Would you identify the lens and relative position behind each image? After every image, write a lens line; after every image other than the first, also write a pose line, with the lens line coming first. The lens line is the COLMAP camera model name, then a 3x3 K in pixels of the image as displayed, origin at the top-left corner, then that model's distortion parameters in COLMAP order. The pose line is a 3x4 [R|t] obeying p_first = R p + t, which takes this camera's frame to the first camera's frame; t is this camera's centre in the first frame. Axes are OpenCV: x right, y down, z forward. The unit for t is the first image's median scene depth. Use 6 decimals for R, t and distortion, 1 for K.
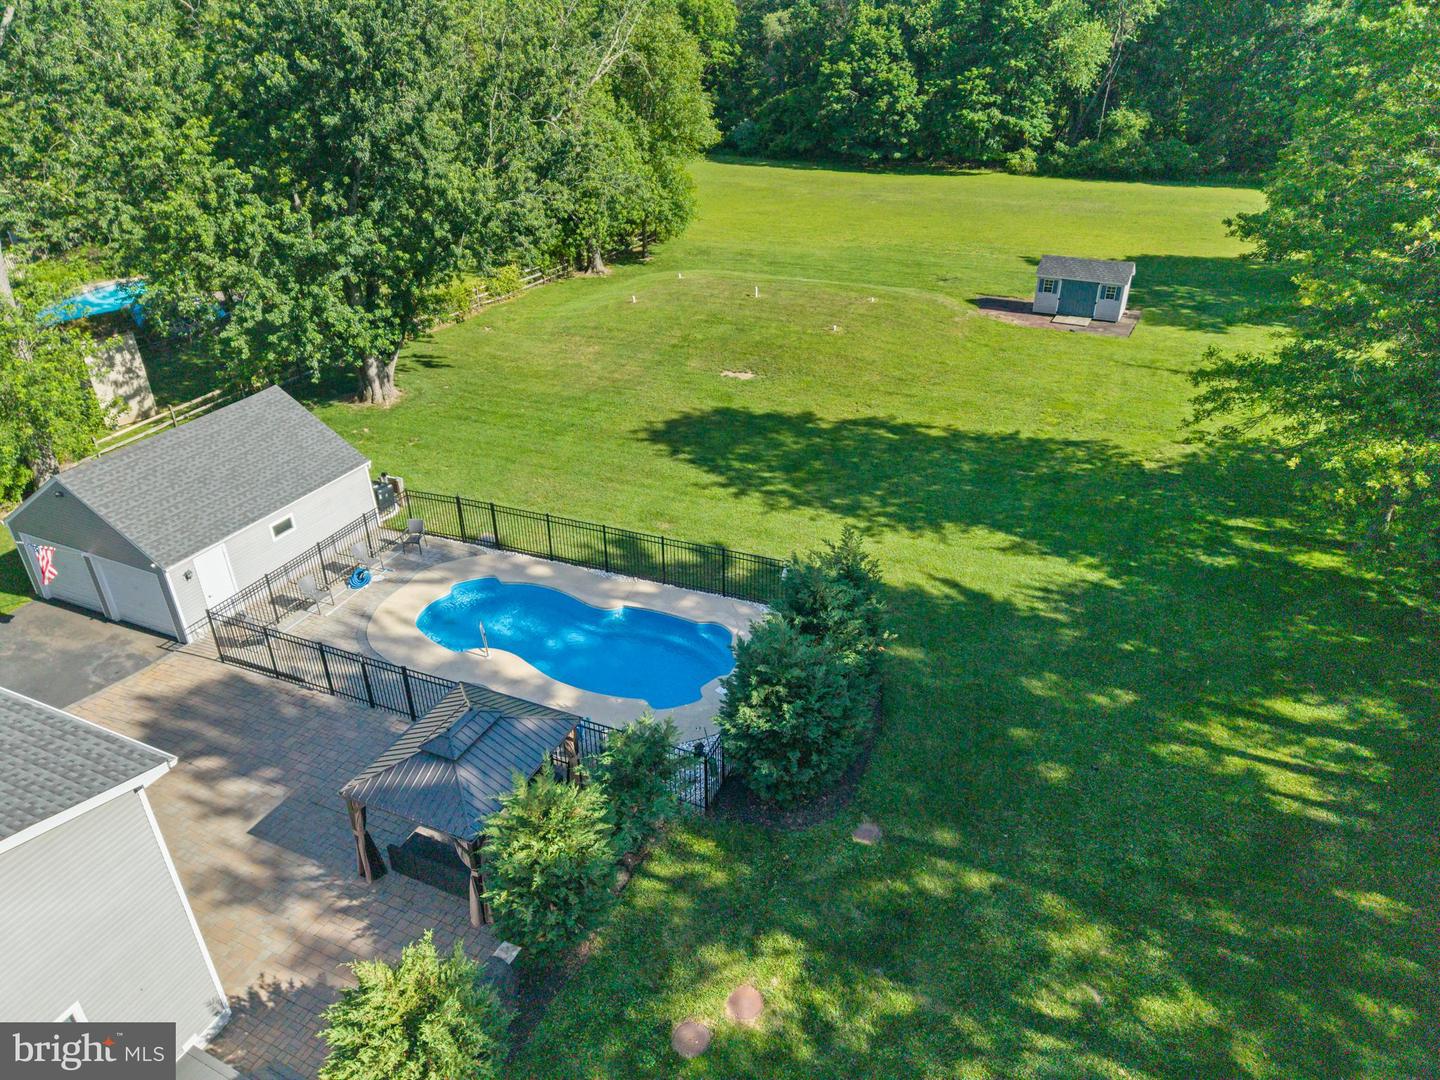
lens RADIAL K [[927.6, 0, 730.4], [0, 927.6, 528.5], [0, 0, 1]] dist [0.012336, -0.000420]
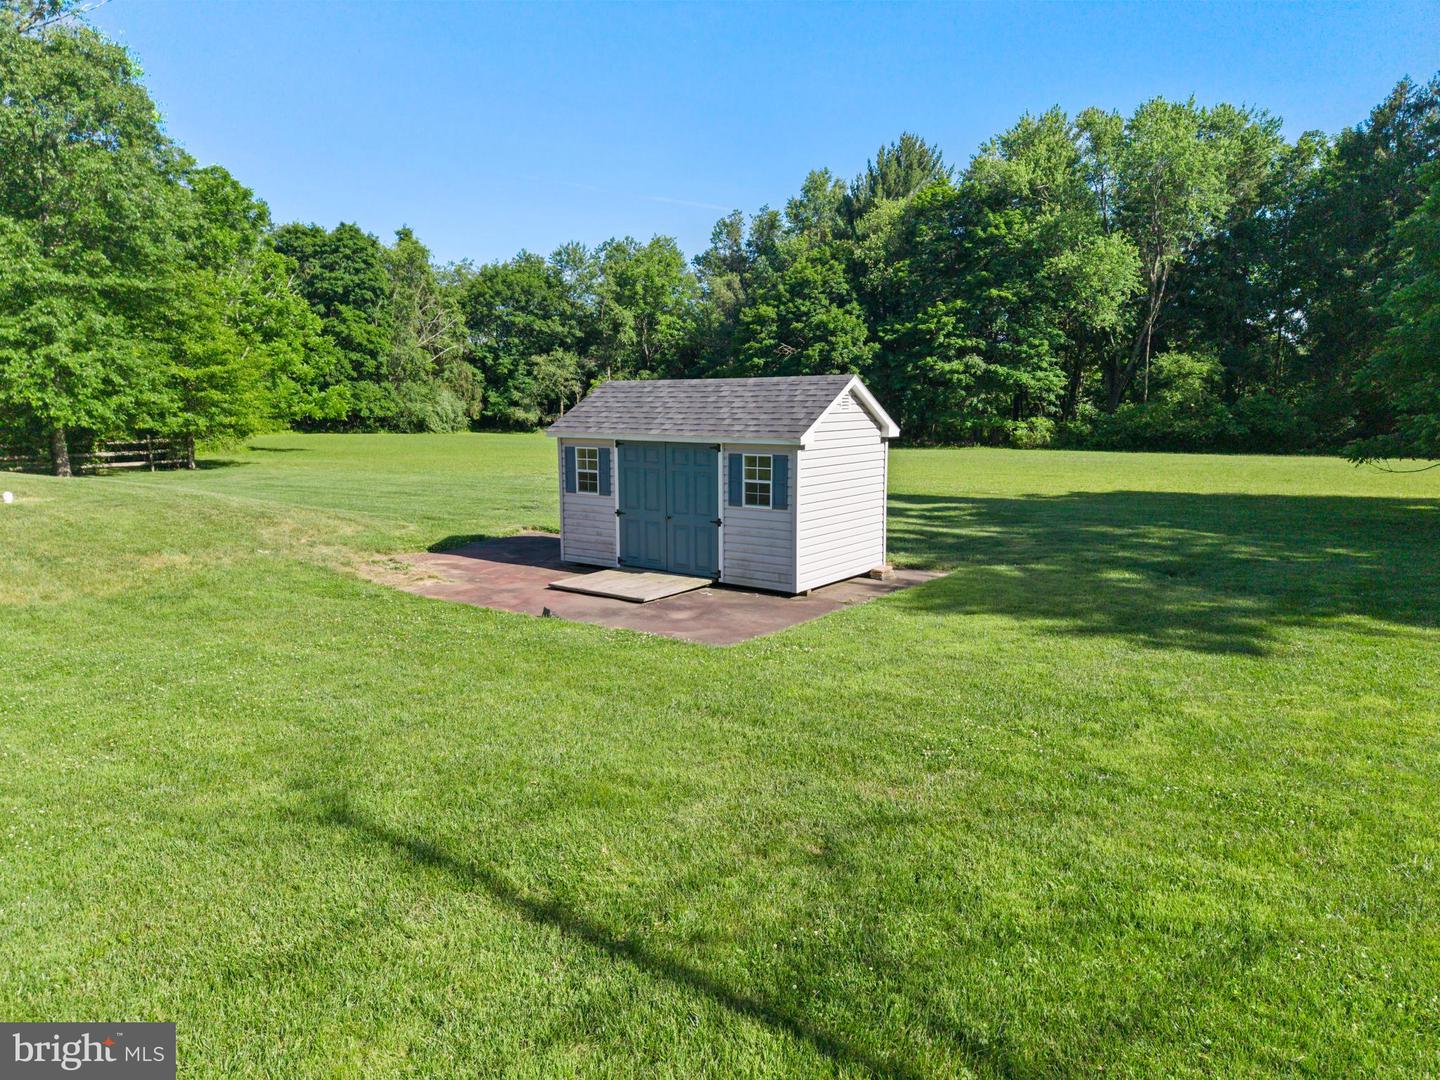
lens RADIAL K [[966.5, 0, 706.6], [0, 966.5, 542.5], [0, 0, 1]] dist [0.028421, -0.012996]
pose [[0.987431, 0.022122, -0.156498, 0.203114], [-0.073664, 0.940452, -0.331849, -0.069349], [0.139838, 0.339206, 0.930261, 0.353458]]
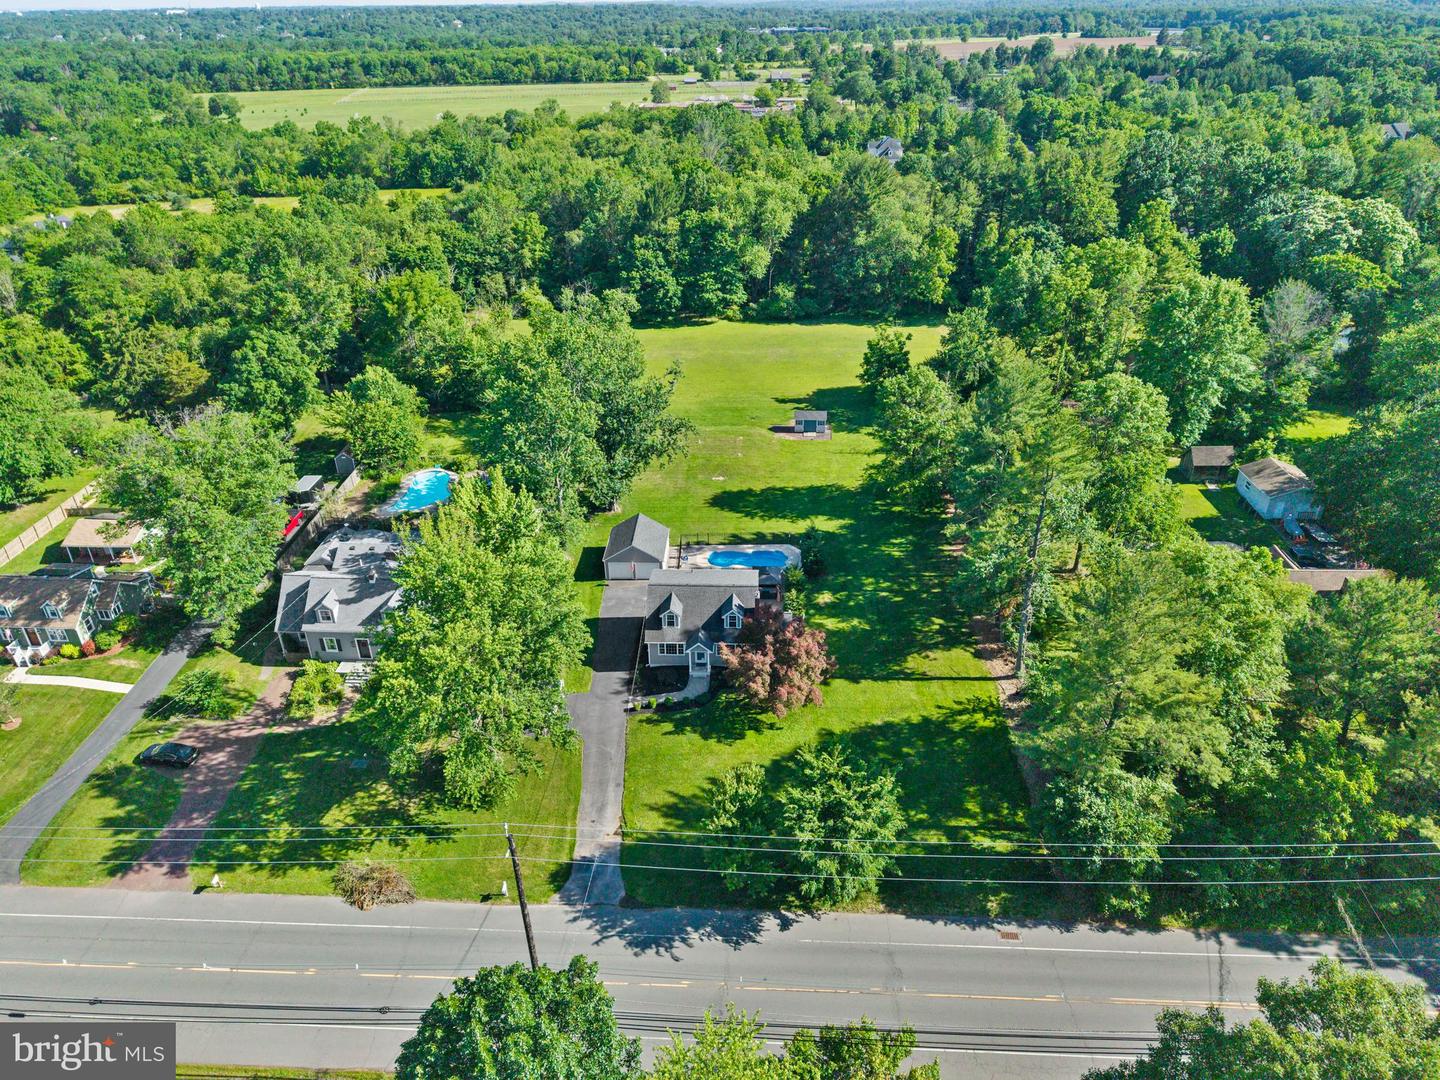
lens RADIAL K [[835.5, 0, 708.4], [0, 835.5, 538.6], [0, 0, 1]] dist [0.005872, 0.000074]
pose [[0.934588, -0.187489, 0.302314, -0.341437], [0.182391, 0.982183, 0.045276, -0.041122], [-0.305416, 0.012825, 0.952133, -0.599378]]
